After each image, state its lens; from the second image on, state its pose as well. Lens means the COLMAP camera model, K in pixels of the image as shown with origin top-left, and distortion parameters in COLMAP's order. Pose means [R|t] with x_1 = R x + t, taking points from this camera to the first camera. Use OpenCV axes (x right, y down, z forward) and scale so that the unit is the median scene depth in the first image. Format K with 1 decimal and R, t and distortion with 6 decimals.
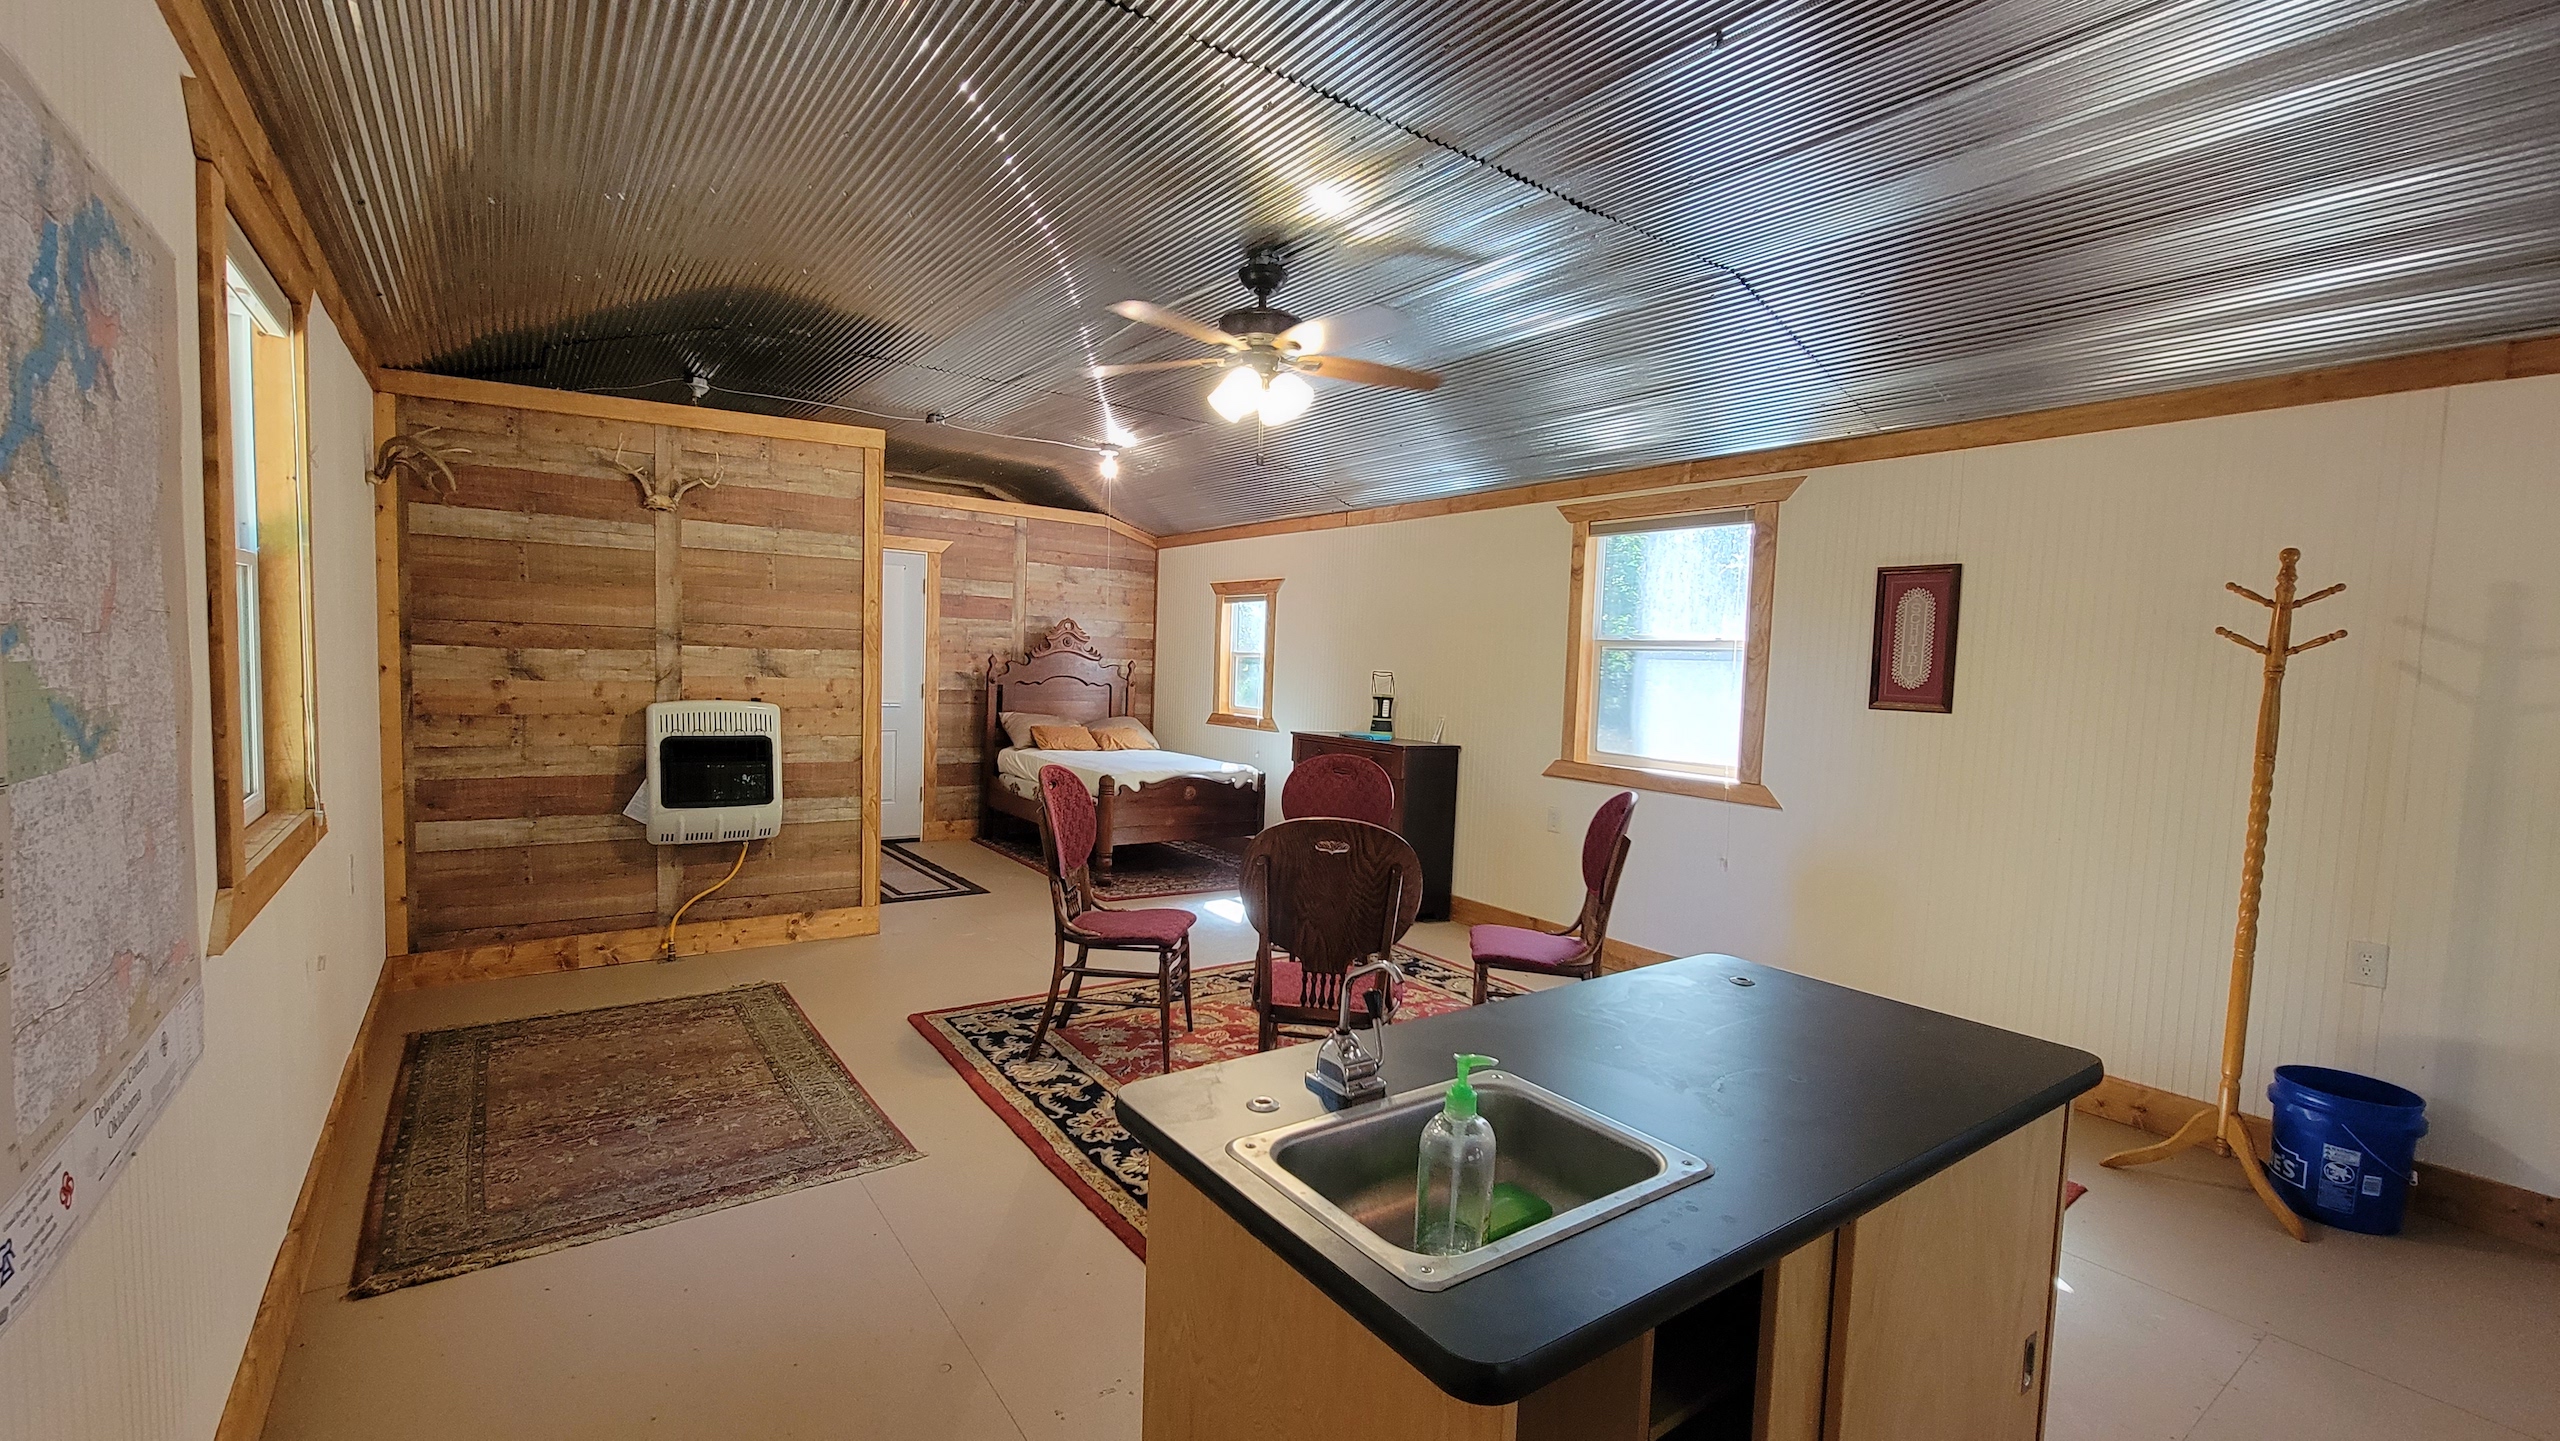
lens RADIAL K [[1053.9, 0, 1309.0], [0, 1053.9, 728.9], [0, 0, 1]] dist [0.000304, -0.000101]
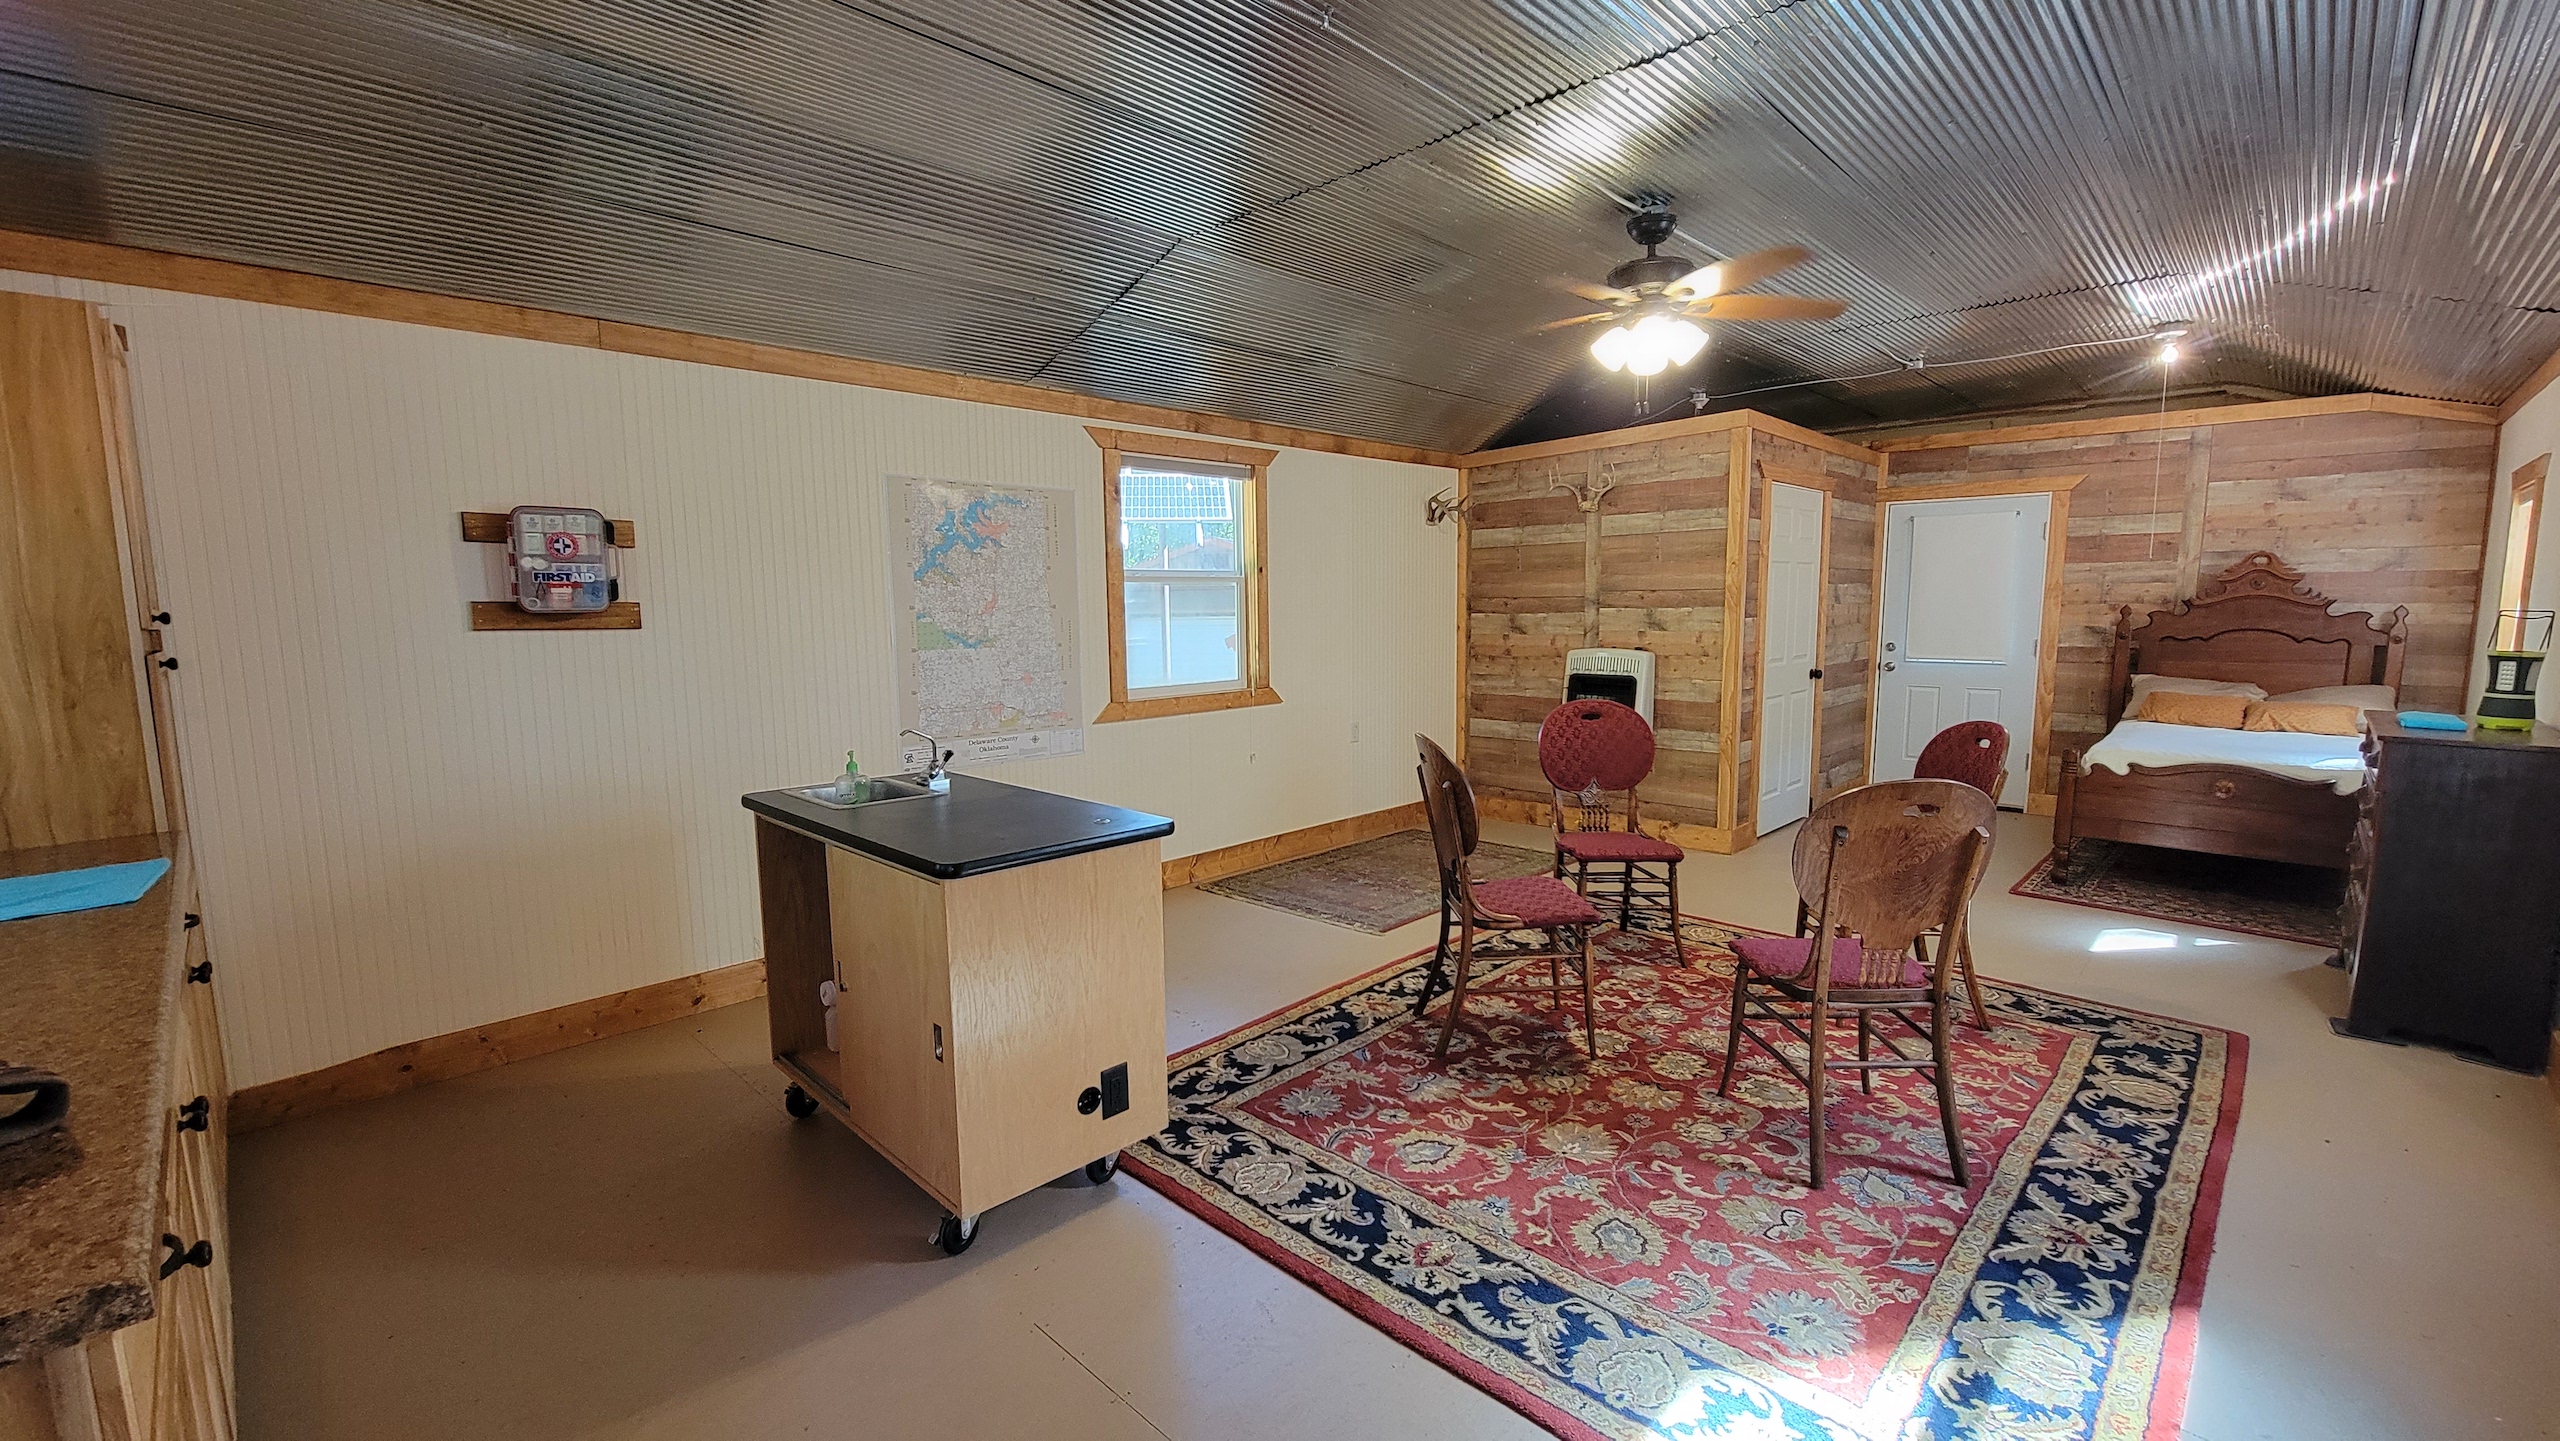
lens RADIAL K [[1053.9, 0, 1309.0], [0, 1053.9, 728.9], [0, 0, 1]] dist [0.000304, -0.000101]
pose [[0.183021, 0.077242, -0.980070, 0.696730], [-0.047522, 0.996438, 0.069658, -0.000102], [0.981960, 0.033826, 0.186040, 0.377413]]
